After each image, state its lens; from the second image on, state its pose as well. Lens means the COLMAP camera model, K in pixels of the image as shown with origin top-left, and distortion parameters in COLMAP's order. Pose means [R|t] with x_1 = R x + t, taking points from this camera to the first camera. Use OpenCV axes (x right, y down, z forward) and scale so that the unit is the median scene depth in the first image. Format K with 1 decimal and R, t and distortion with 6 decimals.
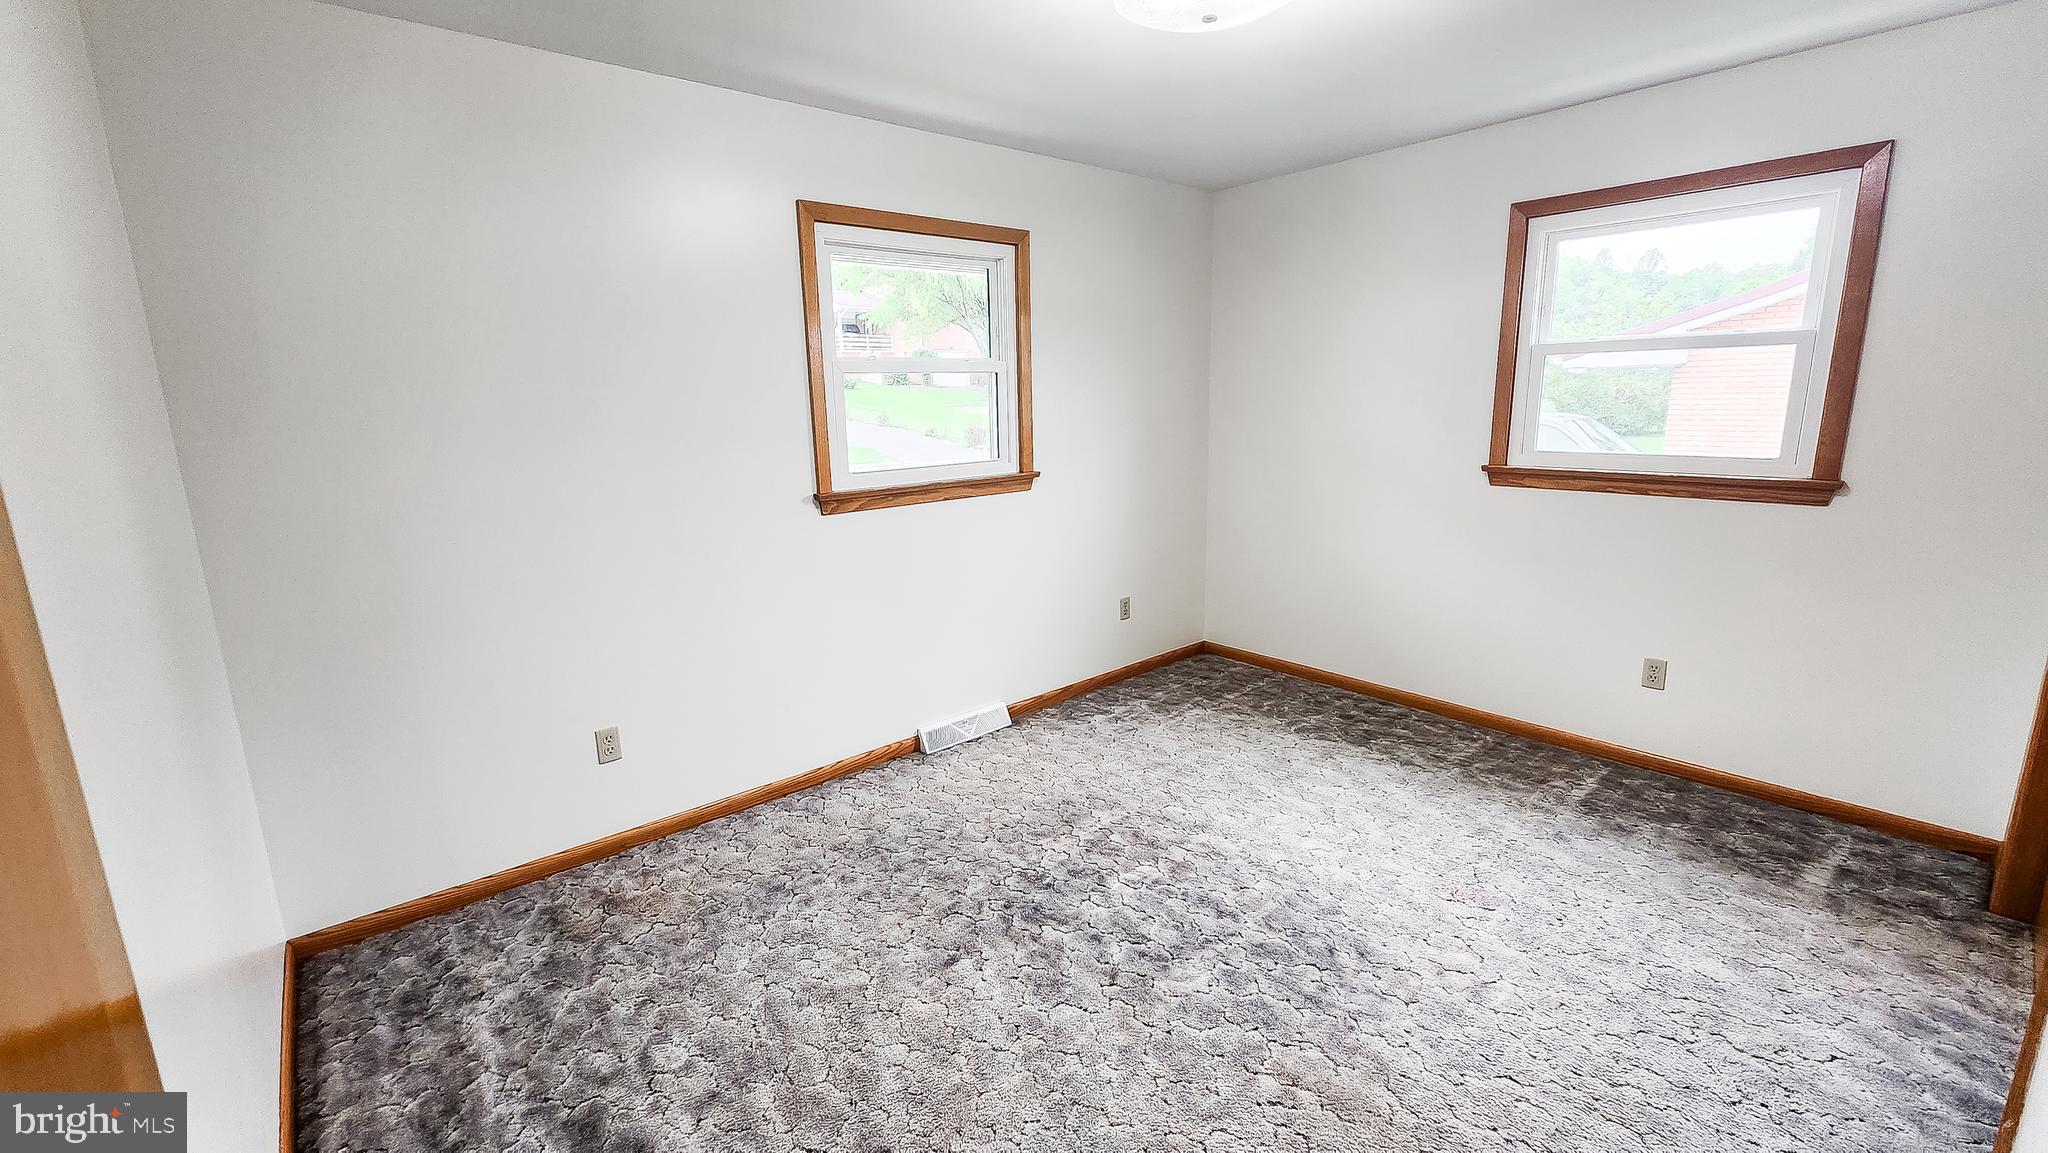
lens RADIAL K [[840.0, 0, 1019.0], [0, 840.0, 570.2], [0, 0, 1]] dist [0.002128, 0.000316]
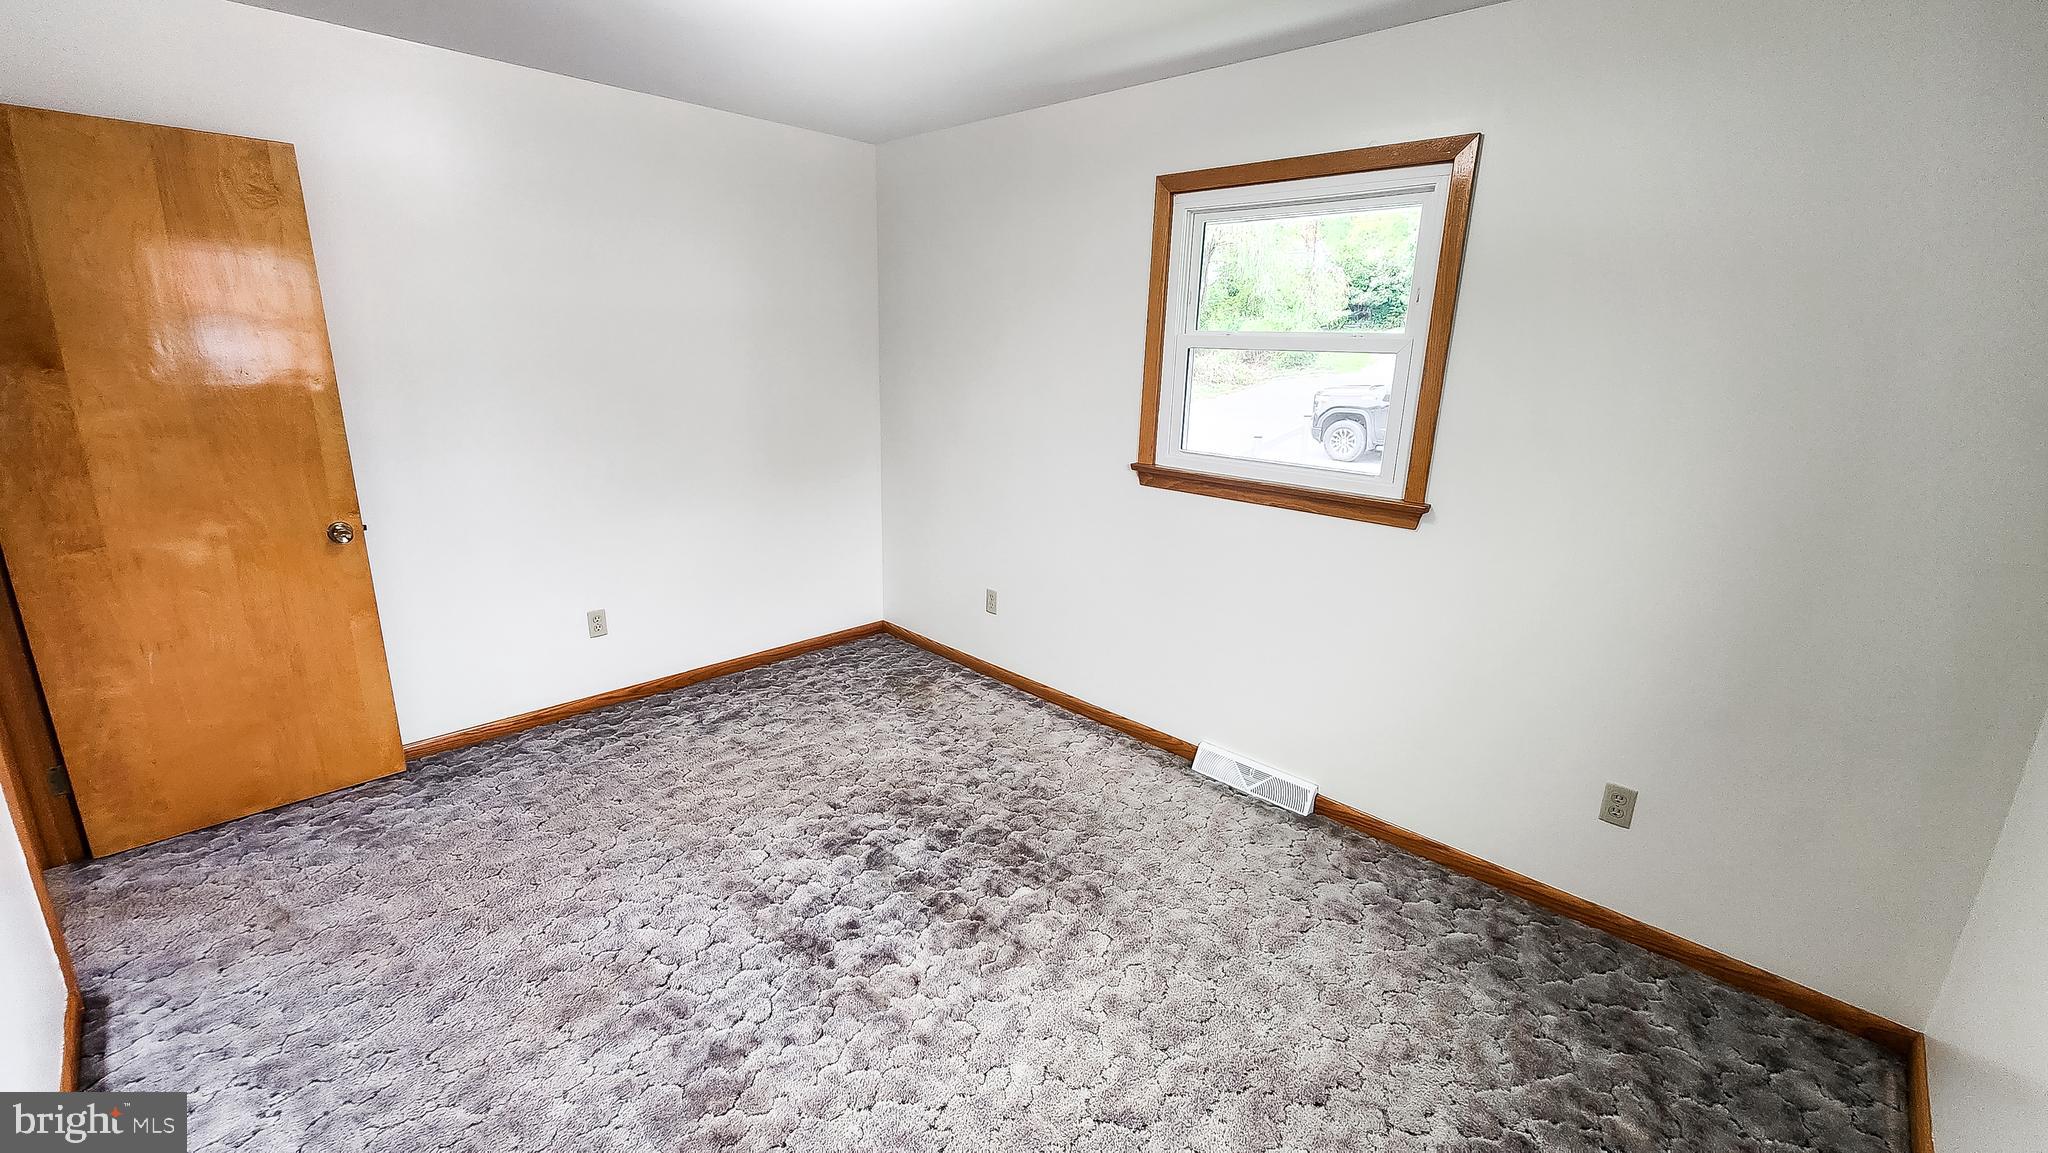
lens RADIAL K [[840.0, 0, 1019.0], [0, 840.0, 570.2], [0, 0, 1]] dist [0.002128, 0.000316]
pose [[0.091481, 0.286898, -0.953583, 0.760544], [-0.231901, 0.937408, 0.259785, -0.198203], [0.968428, 0.197371, 0.152287, 0.706152]]
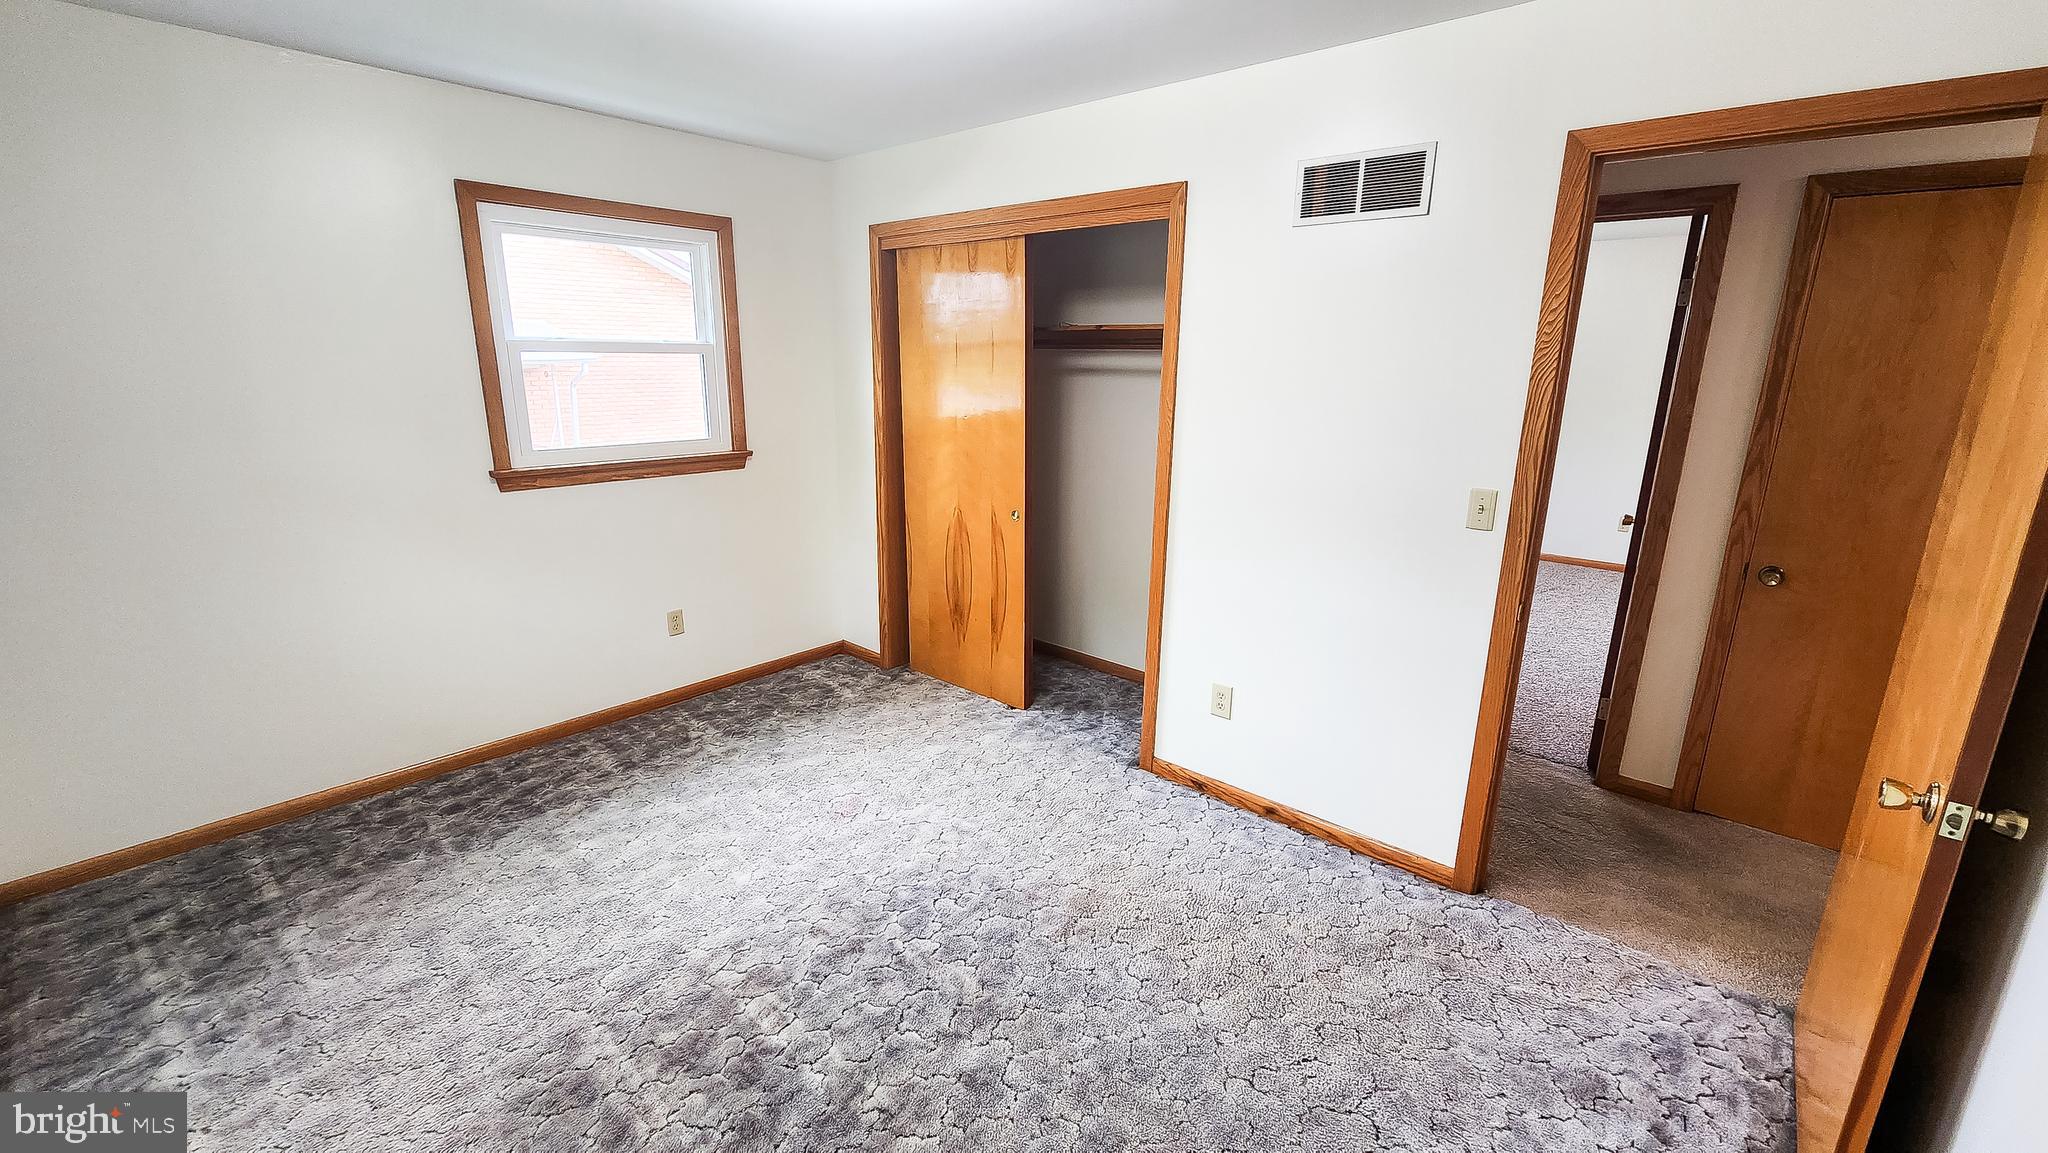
lens RADIAL K [[840.0, 0, 1019.0], [0, 840.0, 570.2], [0, 0, 1]] dist [0.002128, 0.000316]
pose [[-0.140608, -0.223678, 0.964467, -0.461797], [0.194221, 0.948986, 0.248403, -0.152700], [-0.970828, 0.222248, -0.089992, 0.612101]]
